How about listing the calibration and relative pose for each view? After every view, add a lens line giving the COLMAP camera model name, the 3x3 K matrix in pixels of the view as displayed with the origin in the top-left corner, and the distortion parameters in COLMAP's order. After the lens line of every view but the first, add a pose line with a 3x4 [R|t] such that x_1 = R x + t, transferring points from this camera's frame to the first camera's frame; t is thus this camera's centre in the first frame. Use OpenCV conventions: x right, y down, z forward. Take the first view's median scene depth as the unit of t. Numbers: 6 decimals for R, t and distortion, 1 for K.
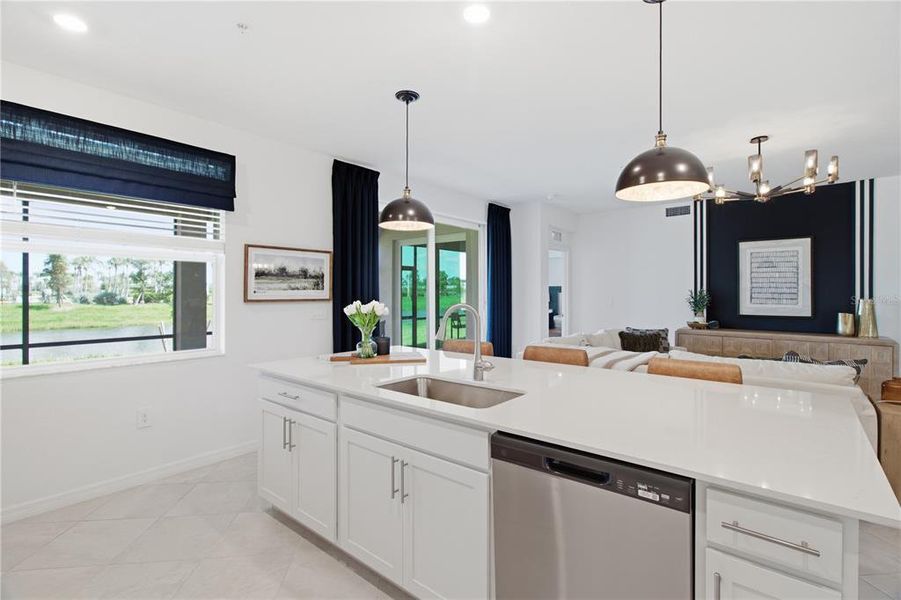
lens RADIAL K [[418.0, 0, 454.6], [0, 418.0, 290.3], [0, 0, 1]] dist [-0.002086, 0.000796]
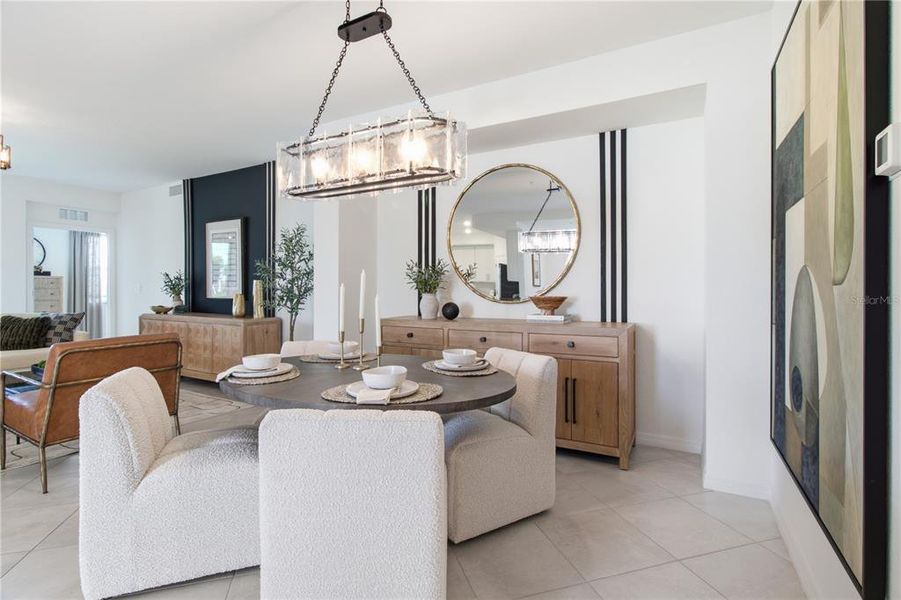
lens RADIAL K [[424.8, 0, 450.1], [0, 424.8, 286.5], [0, 0, 1]] dist [0.000460, 0.000483]
pose [[0.983367, 0.000703, 0.181630, 1.247971], [-0.000608, 1.000000, -0.000578, 0.037563], [-0.181630, 0.000458, 0.983367, -0.082475]]
